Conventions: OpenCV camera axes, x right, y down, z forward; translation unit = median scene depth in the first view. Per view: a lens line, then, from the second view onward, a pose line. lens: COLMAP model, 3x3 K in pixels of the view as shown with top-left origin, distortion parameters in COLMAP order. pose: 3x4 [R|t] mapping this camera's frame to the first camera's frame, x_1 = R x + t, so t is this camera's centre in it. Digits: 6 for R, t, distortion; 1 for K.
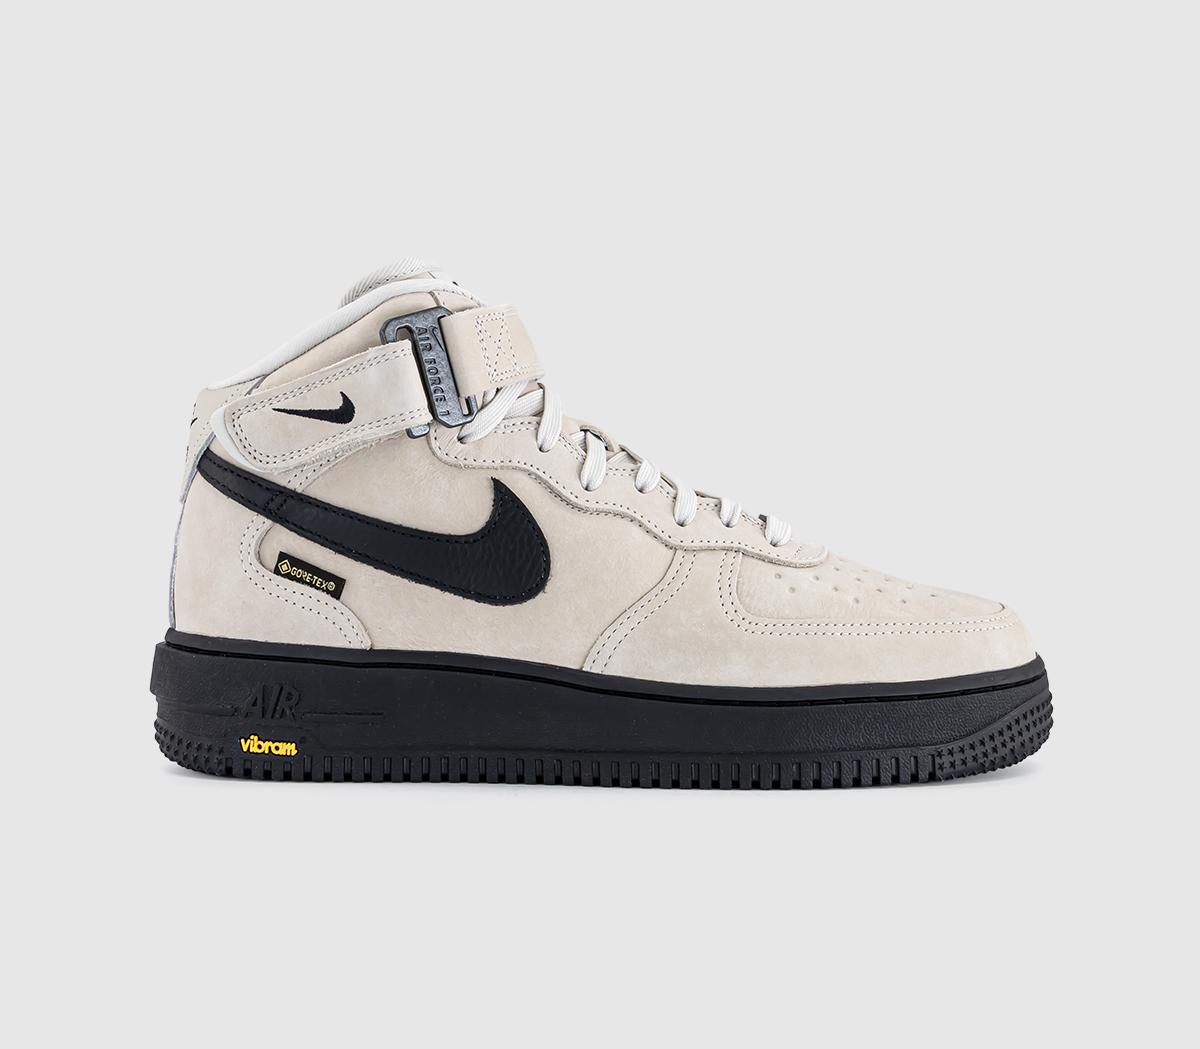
lens RADIAL K [[1965.8, 0, 600.0], [0, 1965.8, 524.5], [0, 0, 1]] dist [0.034725, 0.061444]
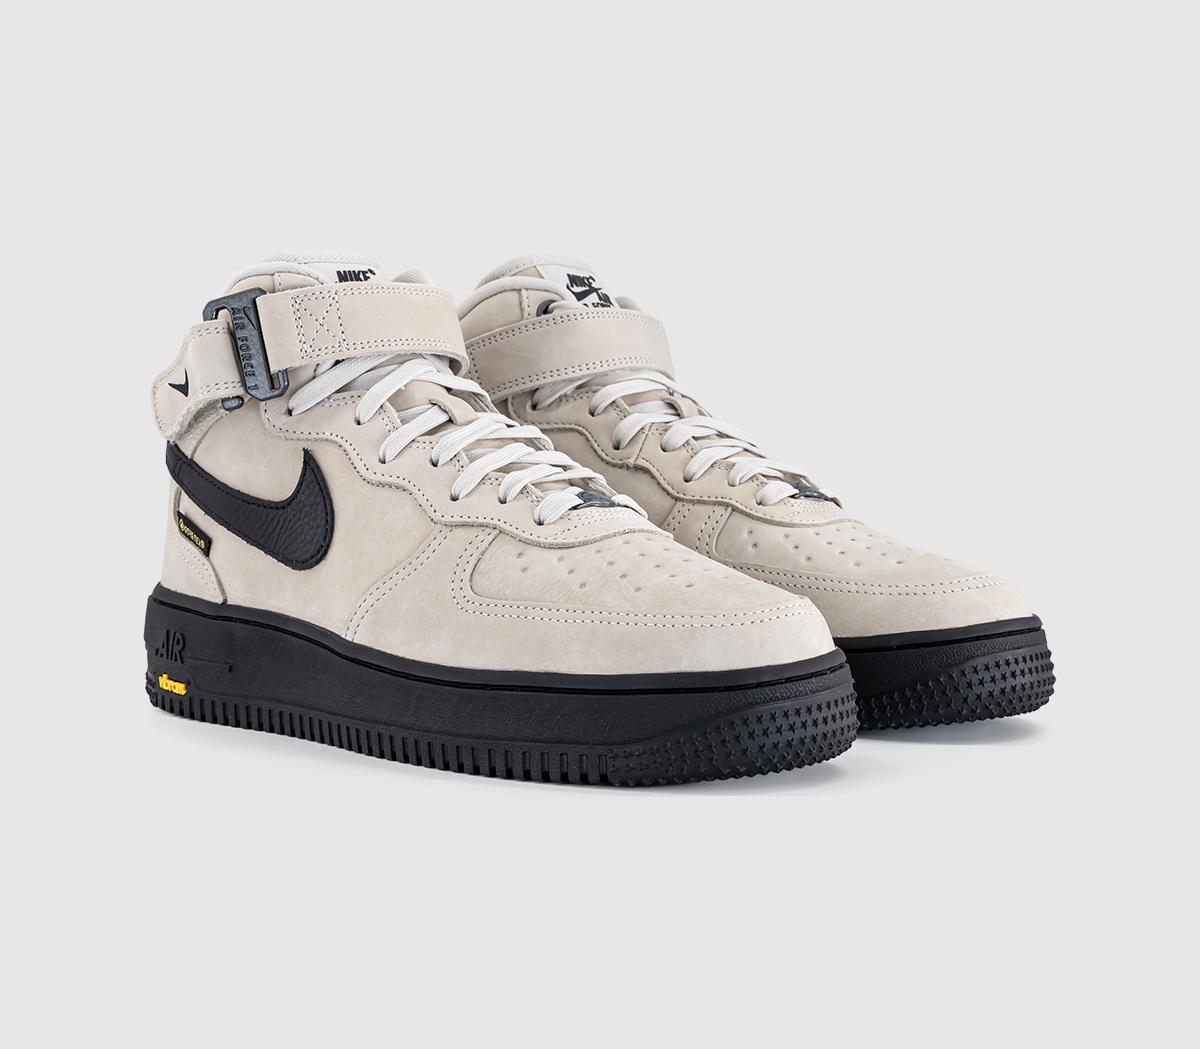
lens RADIAL K [[1965.8, 0, 600.0], [0, 1965.8, 524.5], [0, 0, 1]] dist [0.034725, 0.061444]
pose [[0.796638, 0.041637, -0.603020, 0.707126], [-0.038317, 0.999097, 0.018366, -0.008598], [0.603240, 0.008475, 0.797514, 0.253694]]
